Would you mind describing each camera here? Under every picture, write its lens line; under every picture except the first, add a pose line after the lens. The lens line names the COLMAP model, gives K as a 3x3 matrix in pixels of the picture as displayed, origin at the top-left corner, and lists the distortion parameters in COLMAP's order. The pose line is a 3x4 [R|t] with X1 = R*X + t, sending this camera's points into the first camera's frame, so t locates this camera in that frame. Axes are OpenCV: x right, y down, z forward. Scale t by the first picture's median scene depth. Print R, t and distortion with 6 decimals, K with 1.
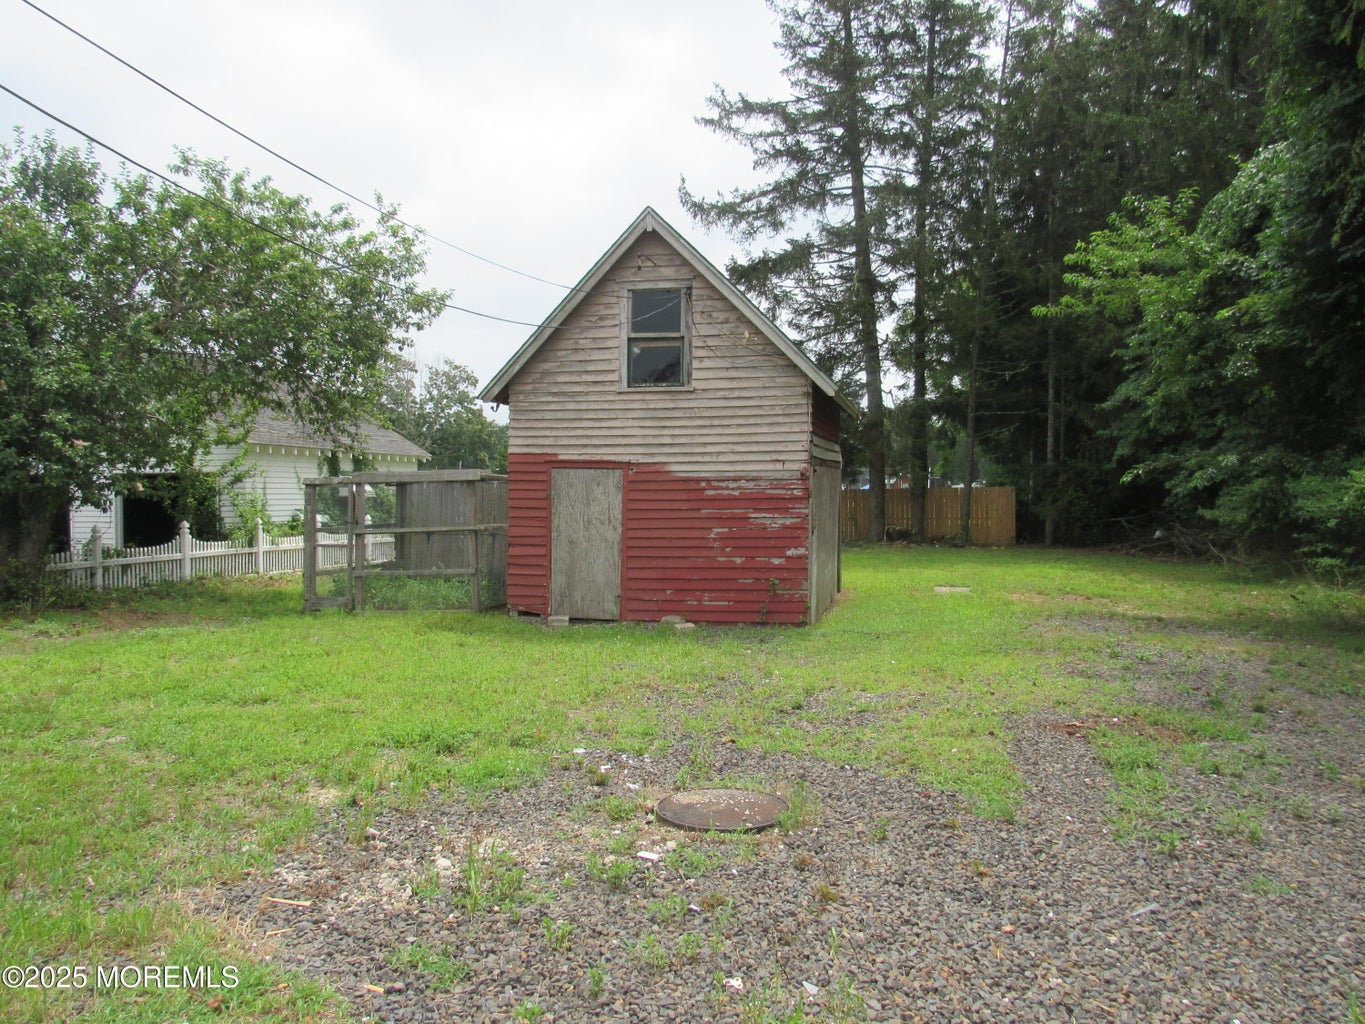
lens RADIAL K [[973.4, 0, 687.9], [0, 973.4, 518.6], [0, 0, 1]] dist [-0.020990, 0.004109]
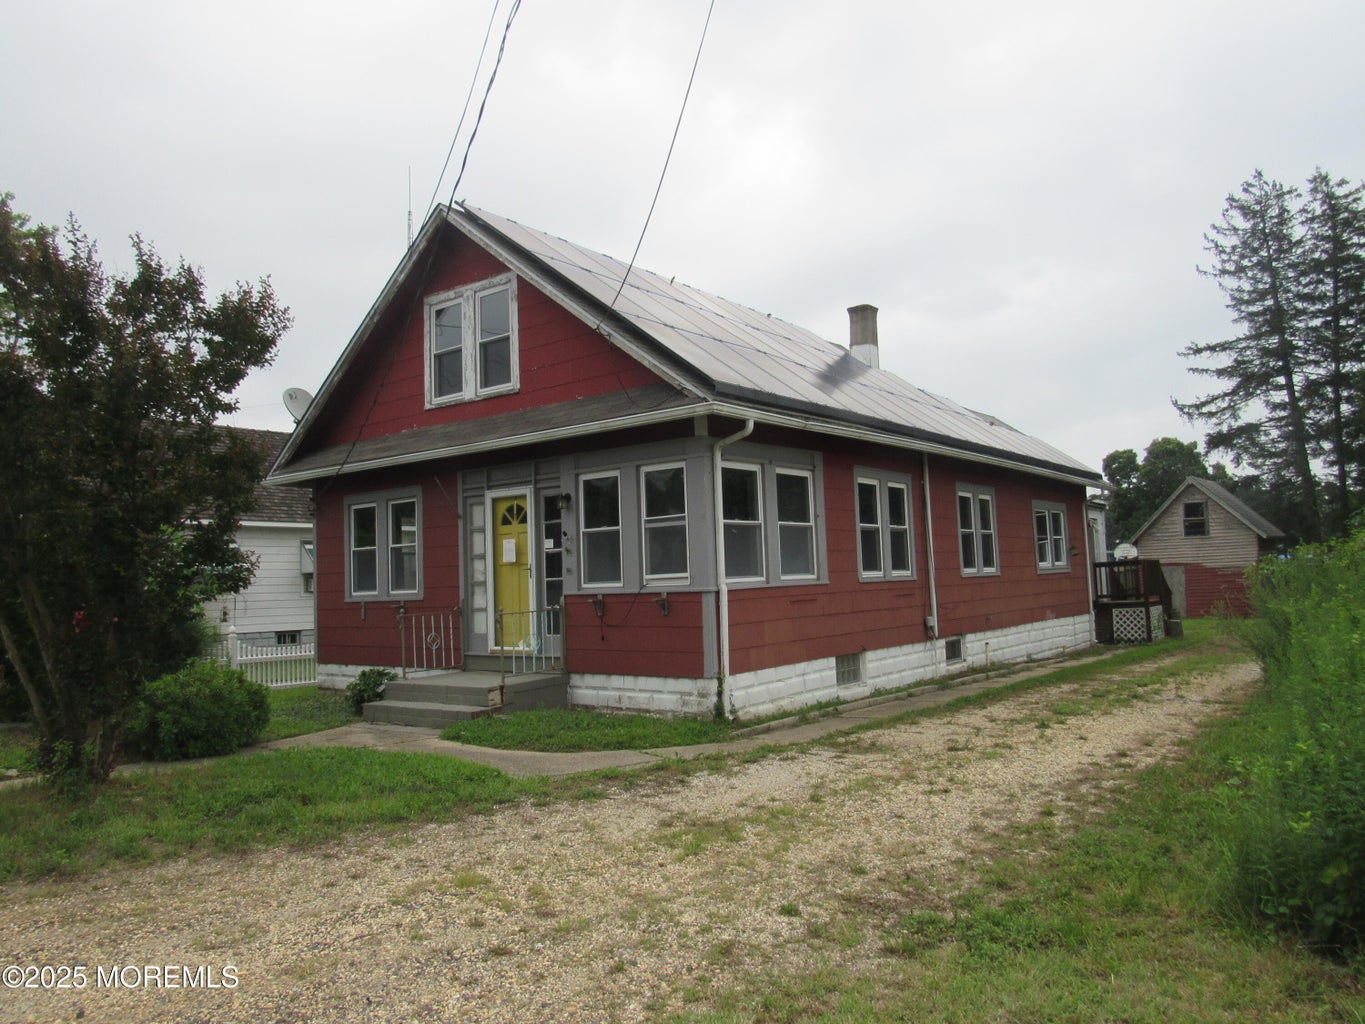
lens RADIAL K [[973.4, 0, 676.4], [0, 973.4, 504.5], [0, 0, 1]] dist [-0.020990, 0.004109]
pose [[0.902575, -0.057133, -0.426726, -0.082304], [0.016418, 0.995002, -0.098491, 0.011739], [0.430220, 0.081890, 0.899002, -0.960242]]
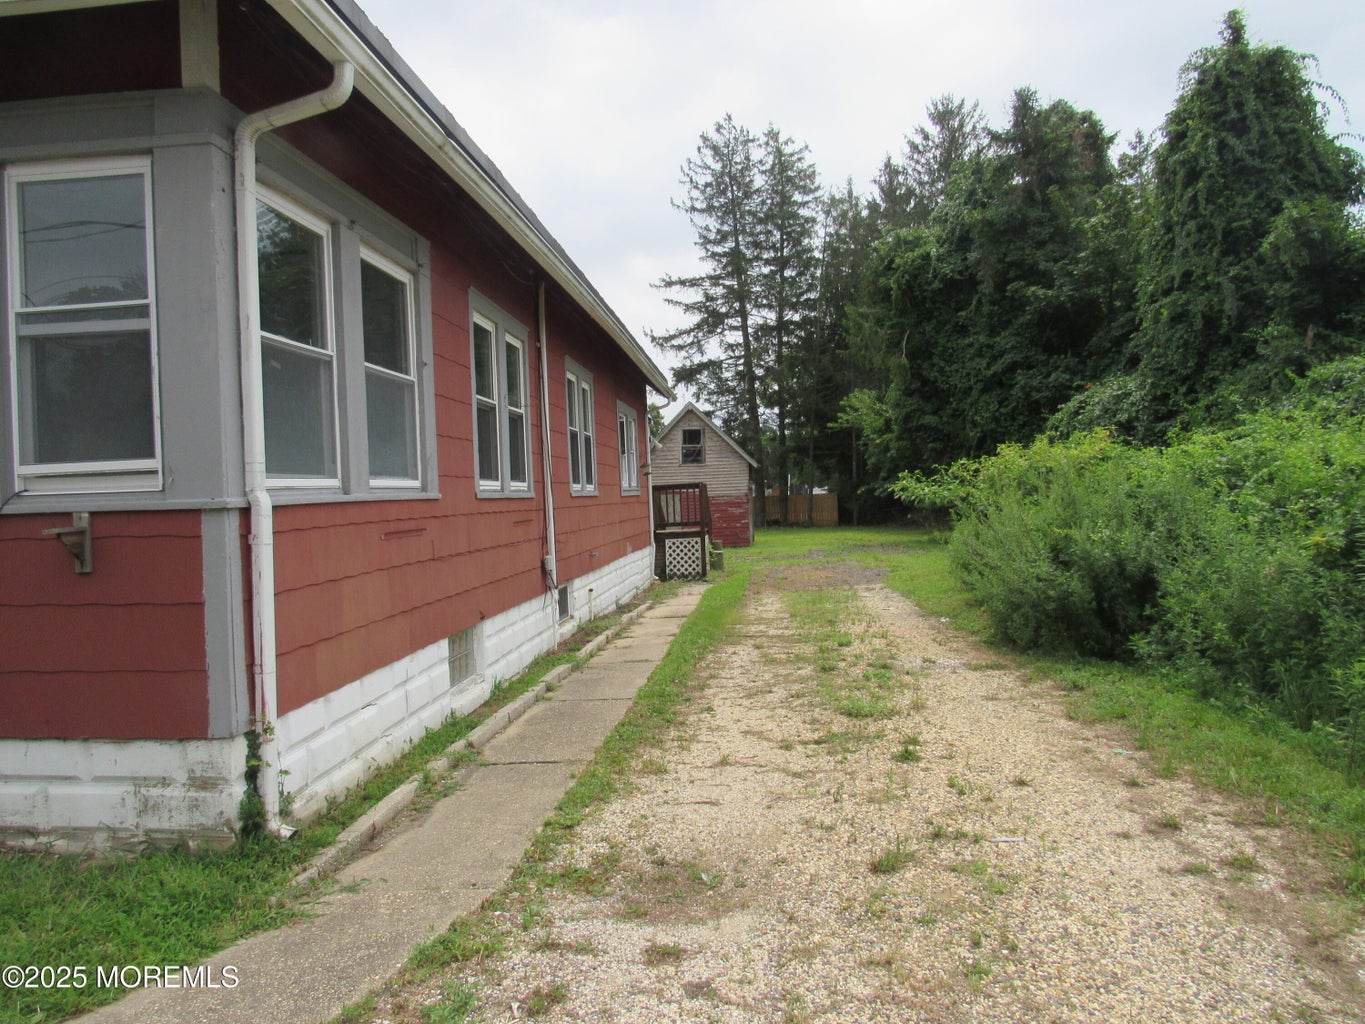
lens RADIAL K [[973.4, 0, 670.3], [0, 973.4, 511.5], [0, 0, 1]] dist [-0.020990, 0.004109]
pose [[0.992166, -0.025910, 0.122212, -0.188956], [0.027403, 0.999569, -0.010553, 0.012145], [-0.121886, 0.013819, 0.992448, -0.755851]]
